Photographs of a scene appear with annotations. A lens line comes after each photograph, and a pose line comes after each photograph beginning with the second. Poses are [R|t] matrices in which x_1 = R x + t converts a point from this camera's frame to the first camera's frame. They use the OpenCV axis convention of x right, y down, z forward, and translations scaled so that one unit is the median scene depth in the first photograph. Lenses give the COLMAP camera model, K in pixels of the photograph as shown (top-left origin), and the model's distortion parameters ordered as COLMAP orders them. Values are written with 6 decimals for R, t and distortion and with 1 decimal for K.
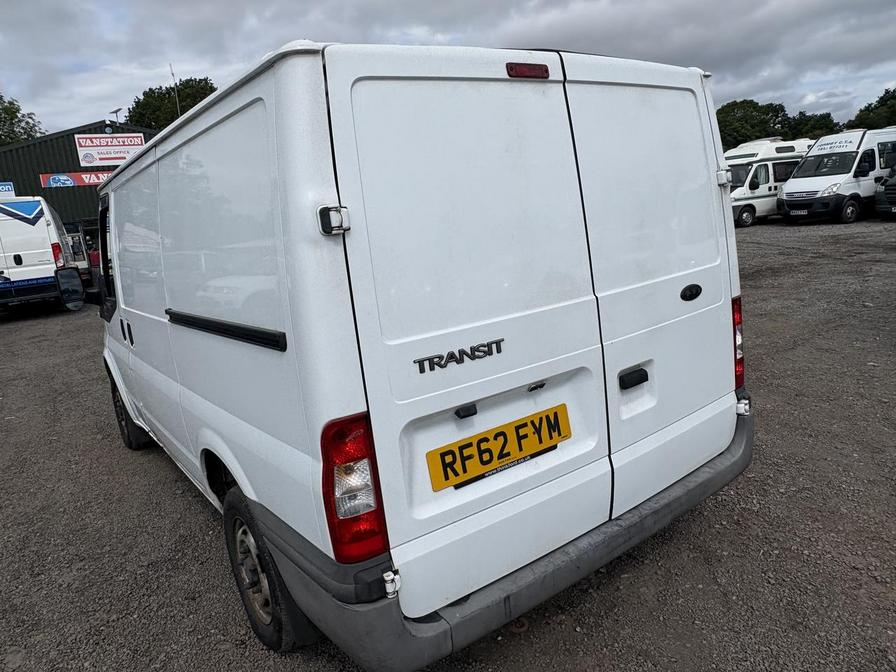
lens RADIAL K [[616.2, 0, 448.0], [0, 616.2, 336.0], [0, 0, 1]] dist [0.001555, 0.000333]
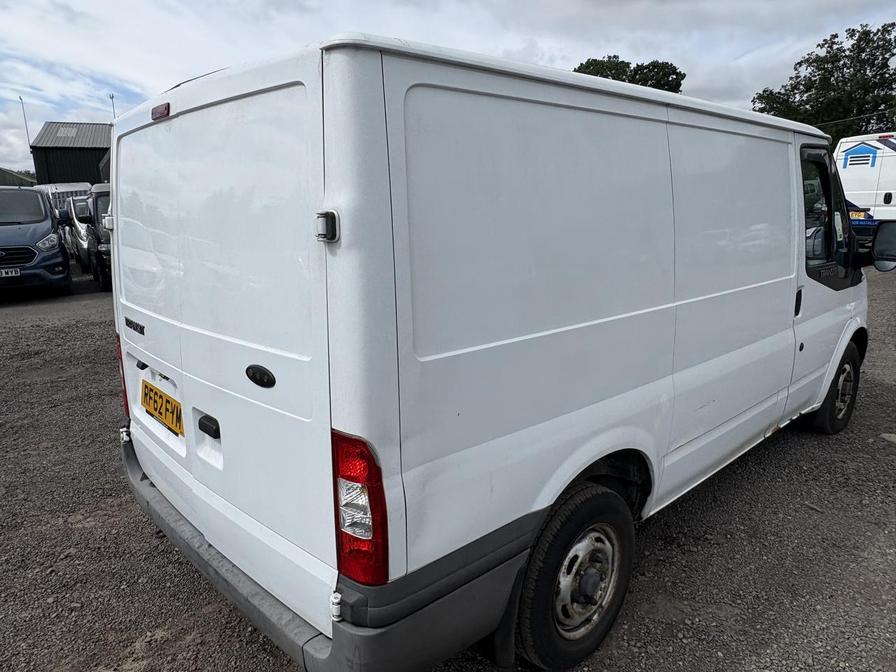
lens RADIAL K [[622.3, 0, 461.2], [0, 622.3, 346.5], [0, 0, 1]] dist [0.003363, -0.000179]
pose [[0.119969, 0.323872, -0.938464, 1.383744], [-0.189012, 0.935452, 0.298670, -0.464990], [0.974619, 0.141549, 0.173441, 1.377562]]
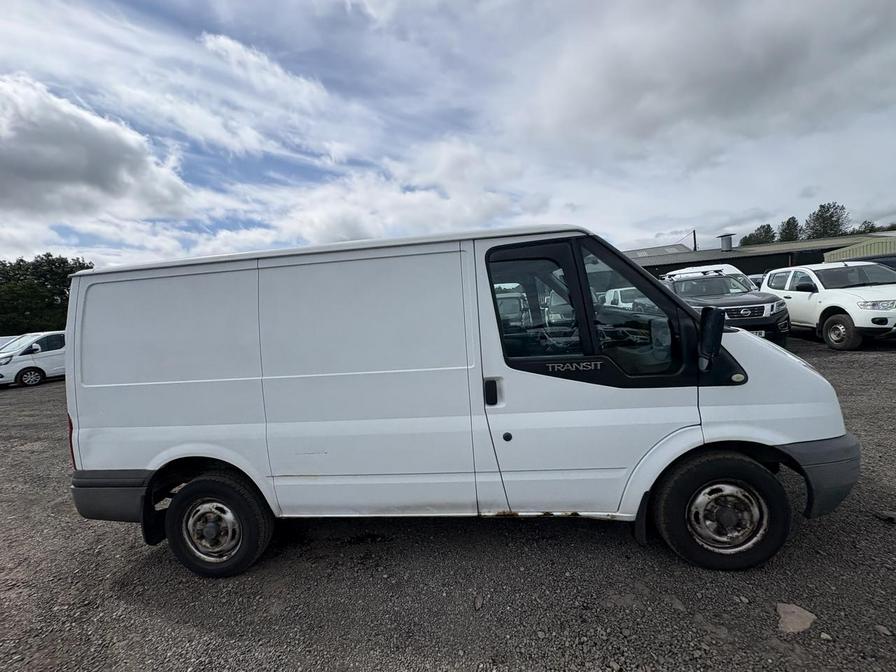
lens RADIAL K [[352.4, 0, 448.0], [0, 352.4, 338.5], [0, 0, 1]] dist [-0.000440, 0.005581]
pose [[-0.669474, 0.213617, -0.711458, 0.673750], [0.003661, 0.958697, 0.284406, -0.669644], [0.742827, 0.187798, -0.642604, 2.987001]]
